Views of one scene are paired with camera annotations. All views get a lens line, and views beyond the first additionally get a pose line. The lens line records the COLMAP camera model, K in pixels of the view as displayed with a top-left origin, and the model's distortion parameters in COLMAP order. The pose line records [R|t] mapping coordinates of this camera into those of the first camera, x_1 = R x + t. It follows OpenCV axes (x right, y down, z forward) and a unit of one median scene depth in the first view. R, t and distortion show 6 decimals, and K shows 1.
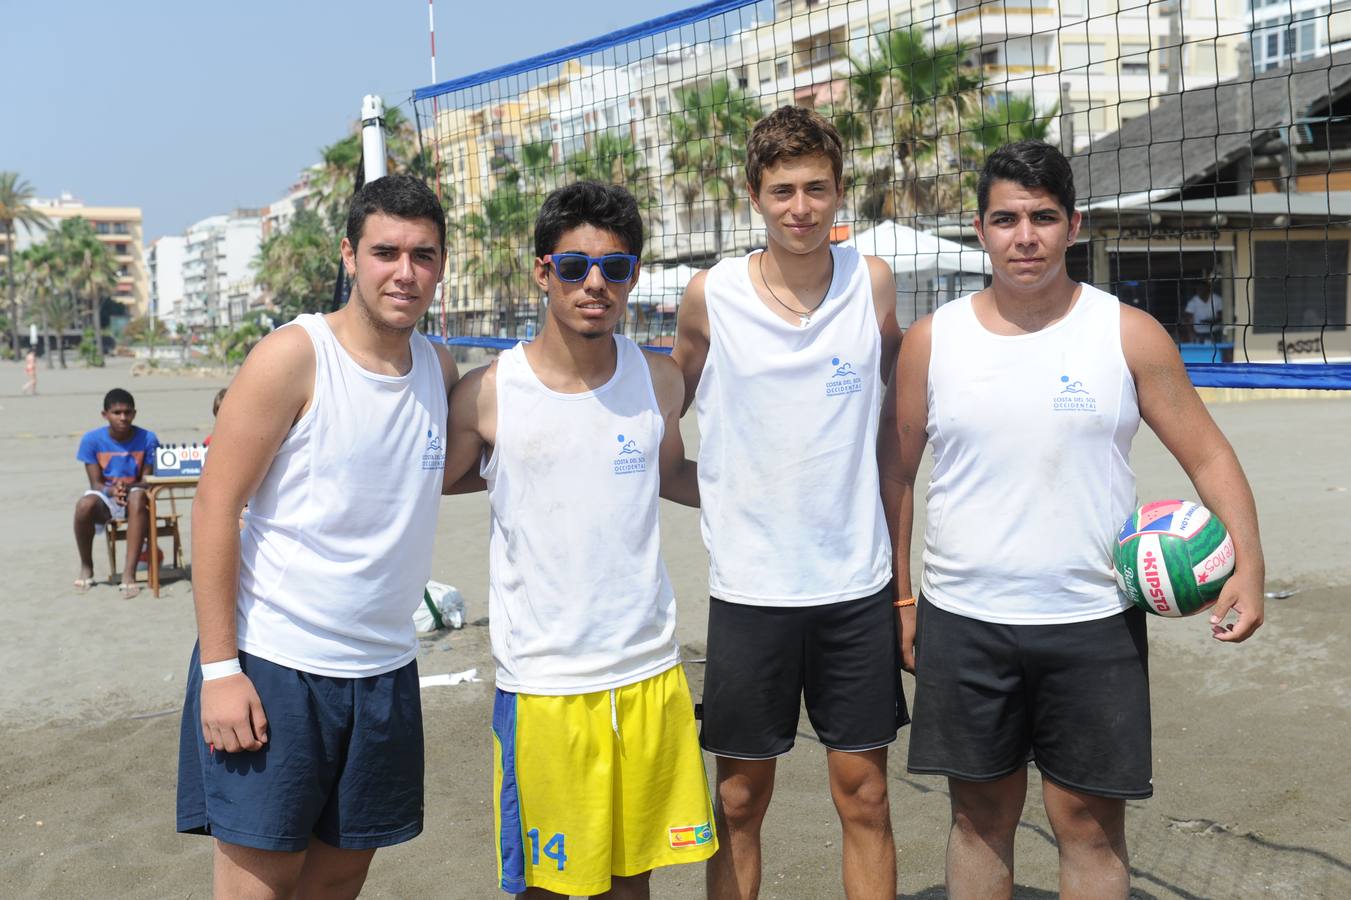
lens RADIAL K [[2018.1, 0, 682.5], [0, 2018.1, 461.3], [0, 0, 1]] dist [0.143038, 0.000000]
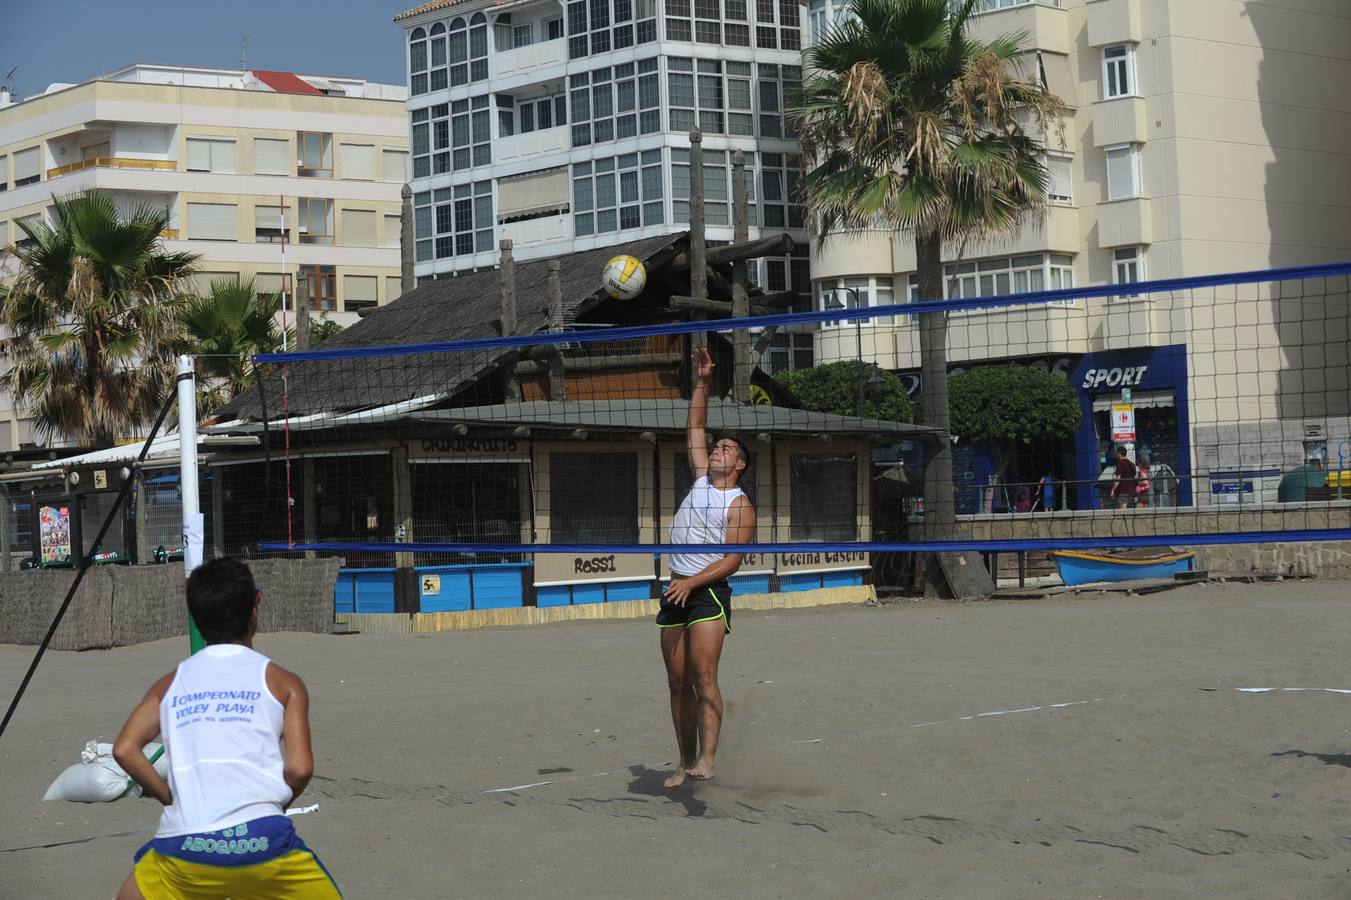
lens RADIAL K [[2749.0, 0, 674.4], [0, 2749.0, 490.9], [0, 0, 1]] dist [-0.363849, 0.000000]
pose [[0.925640, -0.005239, 0.378369, -0.040205], [0.038991, 0.995902, -0.081598, 0.004152], [-0.376391, 0.090283, 0.922051, -0.051568]]
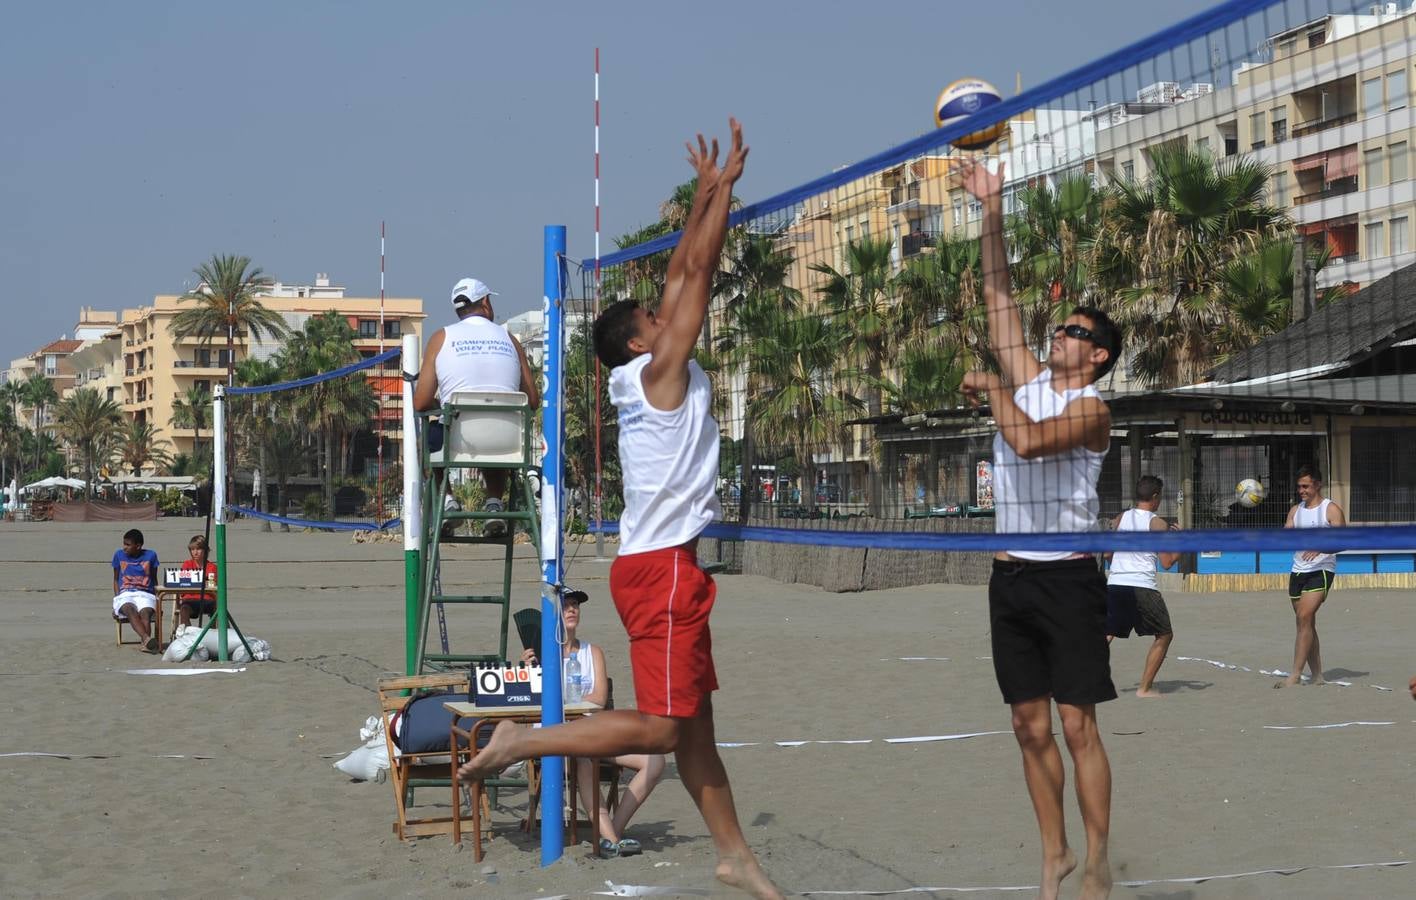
lens RADIAL K [[3351.8, 0, 708.7], [0, 3351.8, 436.1], [0, 0, 1]] dist [-0.321264, 0.000000]
pose [[0.983473, 0.021841, -0.179735, 0.072284], [-0.036224, 0.996363, -0.077133, 0.008361], [0.177396, 0.082369, 0.980686, -0.168294]]
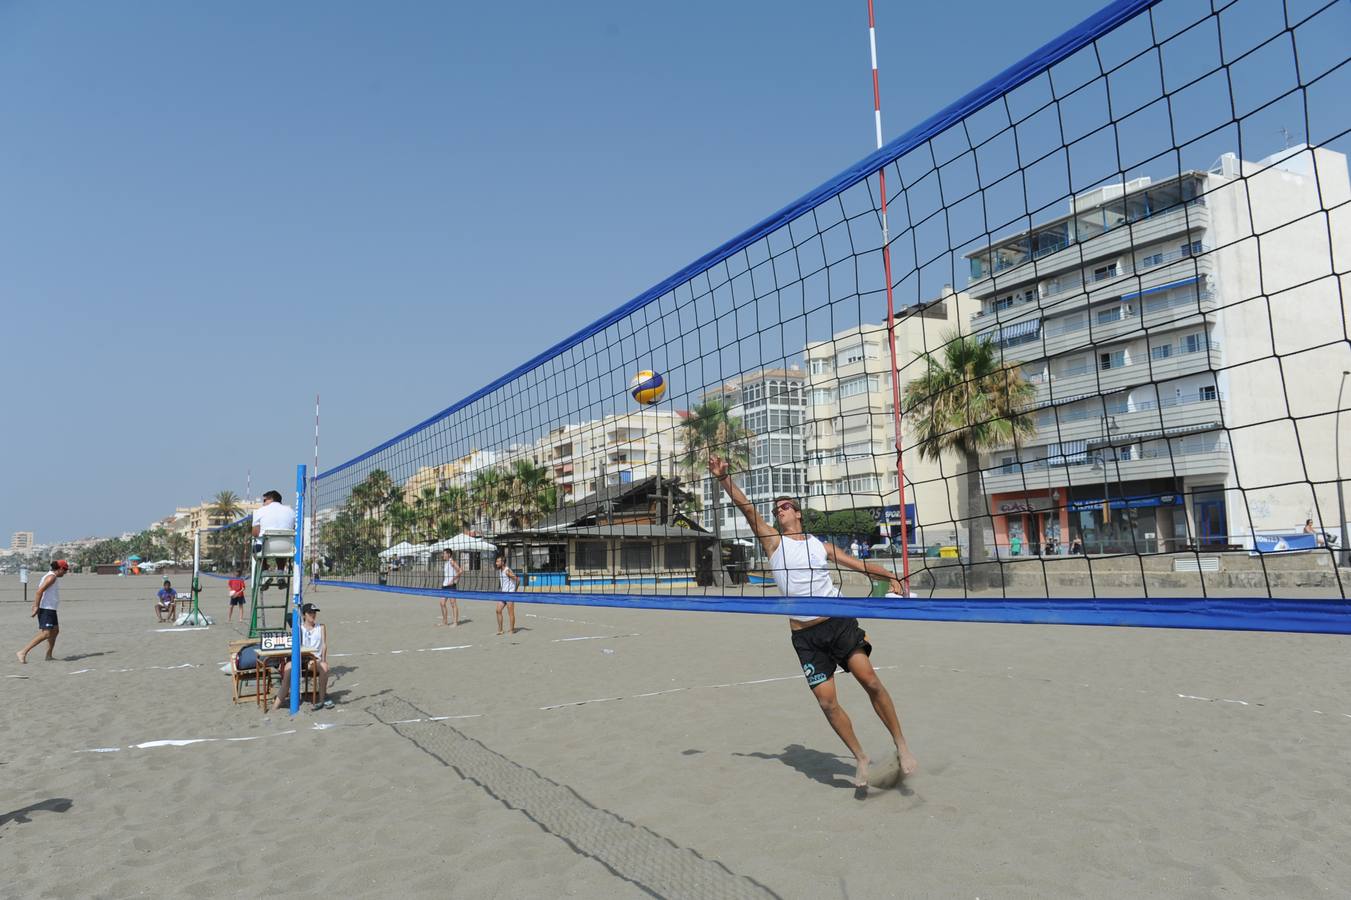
lens RADIAL K [[929.7, 0, 683.6], [0, 929.7, 463.3], [0, 0, 1]] dist [-0.042547, -0.010161]
pose [[0.990871, 0.023943, 0.132672, 0.069086], [-0.001047, 0.985439, -0.170024, 0.006236], [-0.134811, 0.168333, 0.976468, -0.140824]]
